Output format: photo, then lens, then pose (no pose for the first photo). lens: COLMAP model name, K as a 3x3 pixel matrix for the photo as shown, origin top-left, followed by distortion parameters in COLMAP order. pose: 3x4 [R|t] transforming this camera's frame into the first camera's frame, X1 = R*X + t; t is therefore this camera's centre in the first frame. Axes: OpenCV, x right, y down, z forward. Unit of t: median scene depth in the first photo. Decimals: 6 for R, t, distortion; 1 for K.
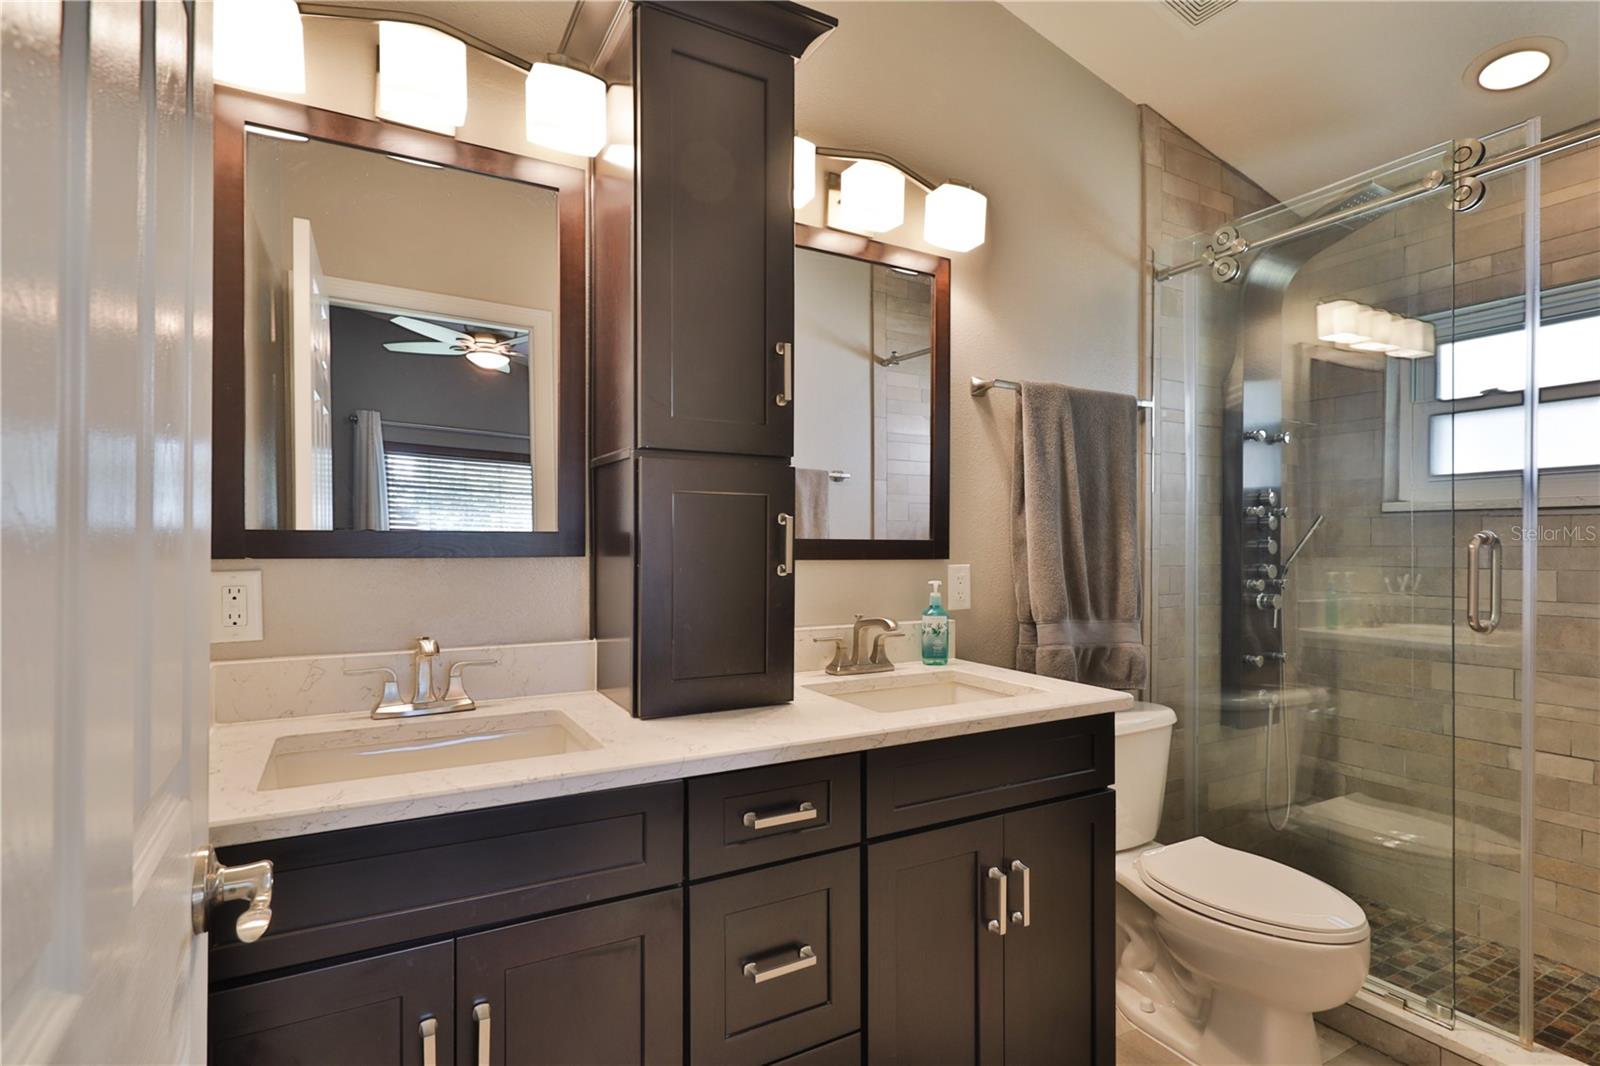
lens RADIAL K [[795.0, 0, 806.4], [0, 795.0, 547.0], [0, 0, 1]] dist [0.002250, 0.002053]
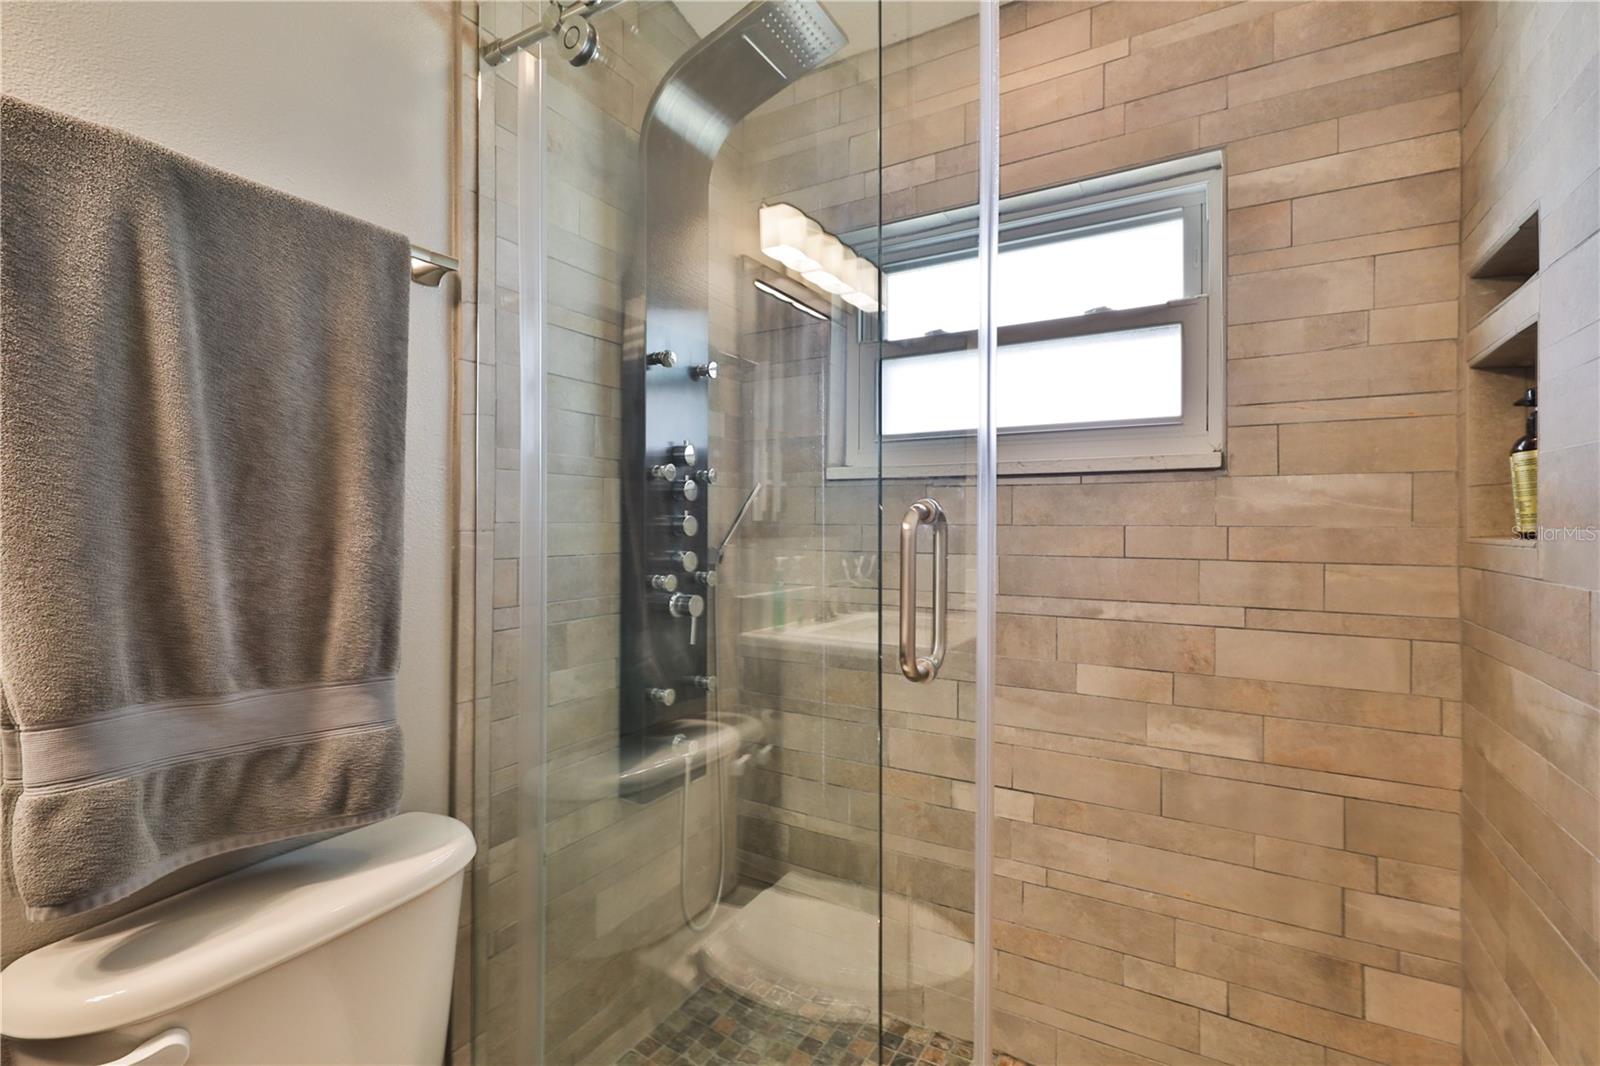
lens RADIAL K [[728.2, 0, 797.7], [0, 728.2, 524.5], [0, 0, 1]] dist [-0.003292, 0.002152]
pose [[0.868444, -0.001668, 0.495785, 0.356224], [0.001318, 0.999999, 0.001055, -0.001514], [-0.495786, -0.000263, 0.868444, 0.410942]]
